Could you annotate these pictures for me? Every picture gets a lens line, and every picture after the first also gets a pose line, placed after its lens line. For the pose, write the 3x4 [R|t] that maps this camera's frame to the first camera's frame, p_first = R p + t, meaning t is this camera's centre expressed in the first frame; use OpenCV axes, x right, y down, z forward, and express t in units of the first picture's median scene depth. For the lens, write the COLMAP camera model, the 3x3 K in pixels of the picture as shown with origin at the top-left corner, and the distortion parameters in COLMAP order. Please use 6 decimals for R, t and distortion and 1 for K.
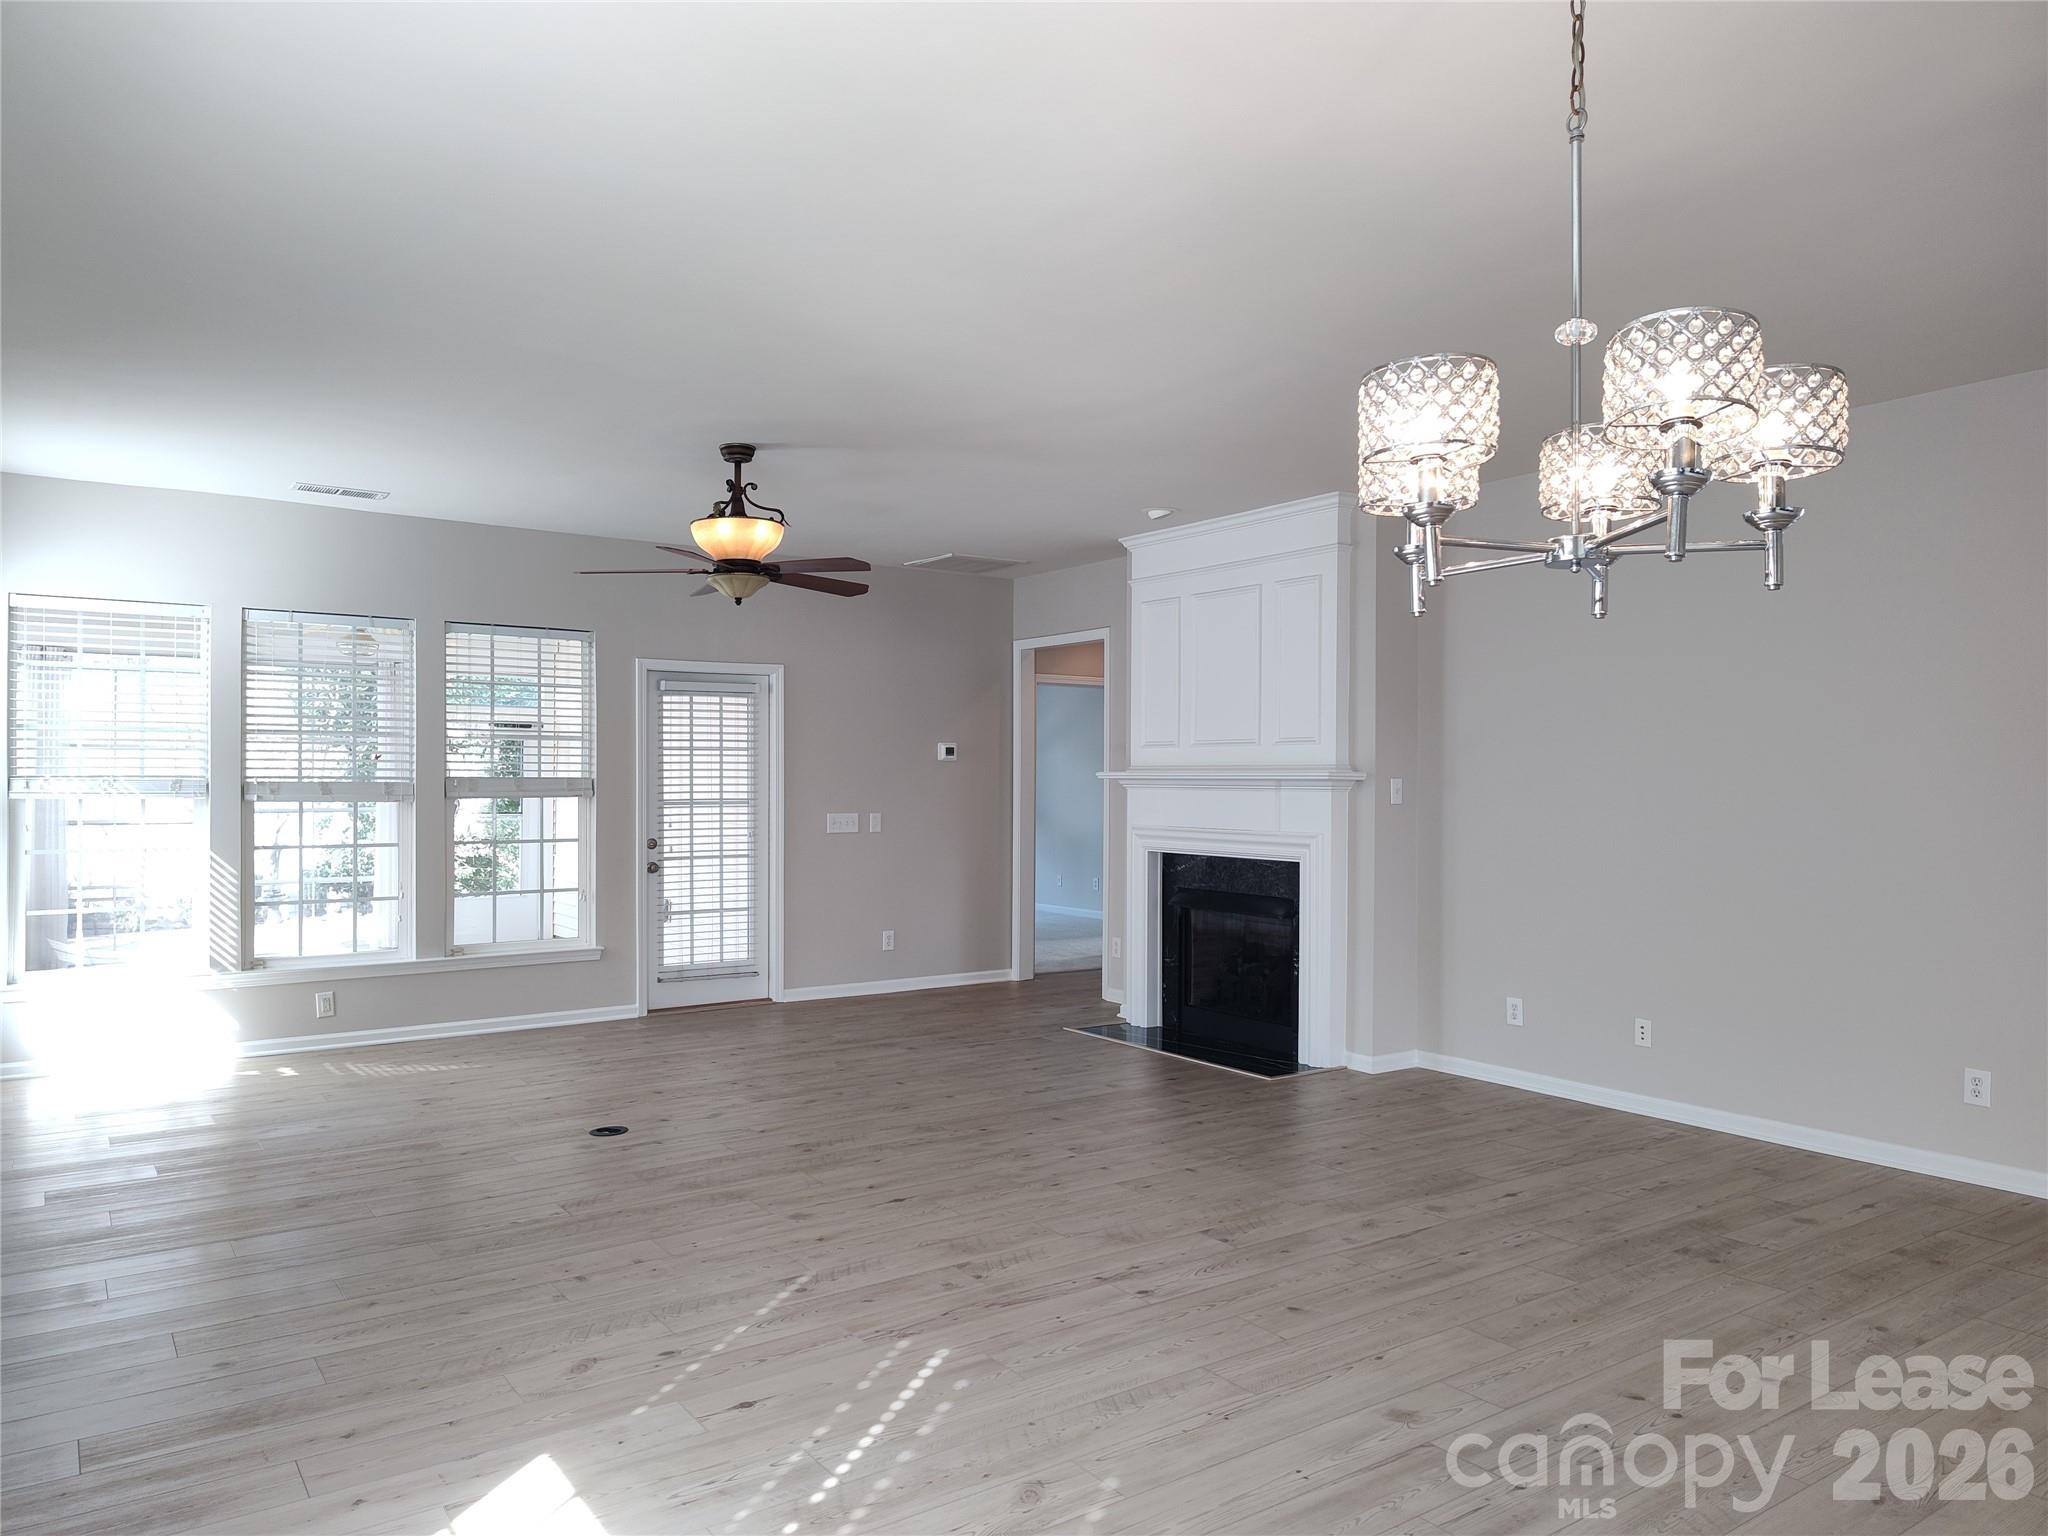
lens RADIAL K [[1380.4, 0, 1019.6], [0, 1380.4, 775.9], [0, 0, 1]] dist [0.062265, -0.080409]
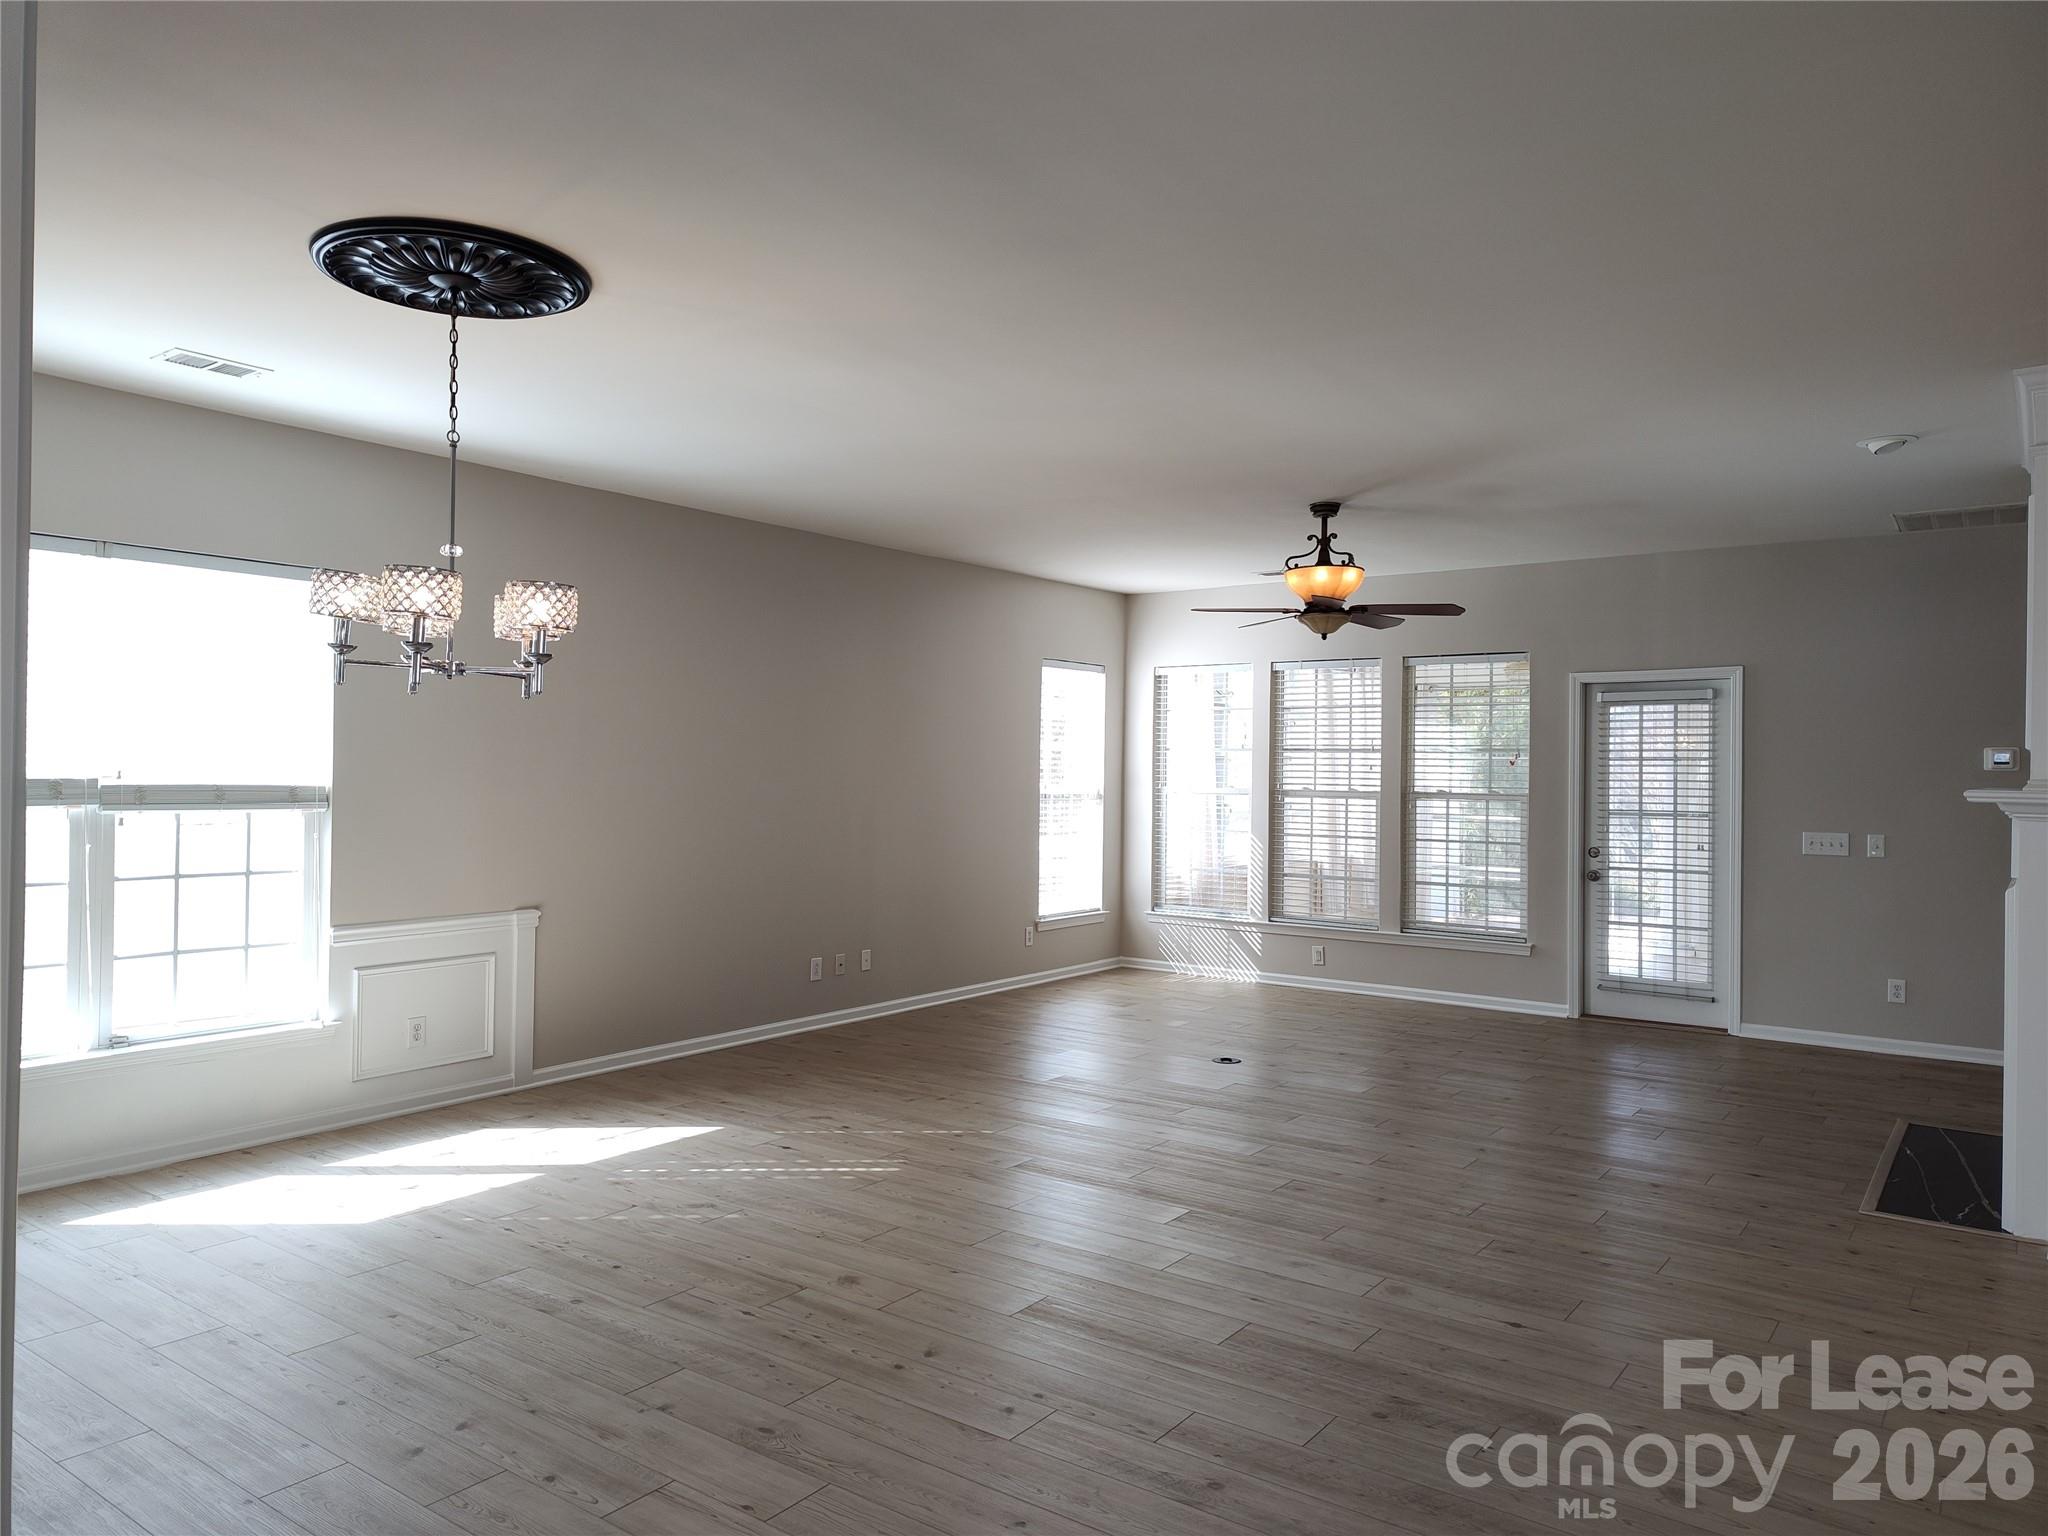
lens RADIAL K [[1380.4, 0, 1019.6], [0, 1380.4, 775.9], [0, 0, 1]] dist [0.062265, -0.080409]
pose [[0.321247, 0.004370, -0.946985, 0.902984], [-0.007894, 0.999967, 0.001937, -0.009824], [0.946963, 0.006854, 0.321271, 0.424149]]
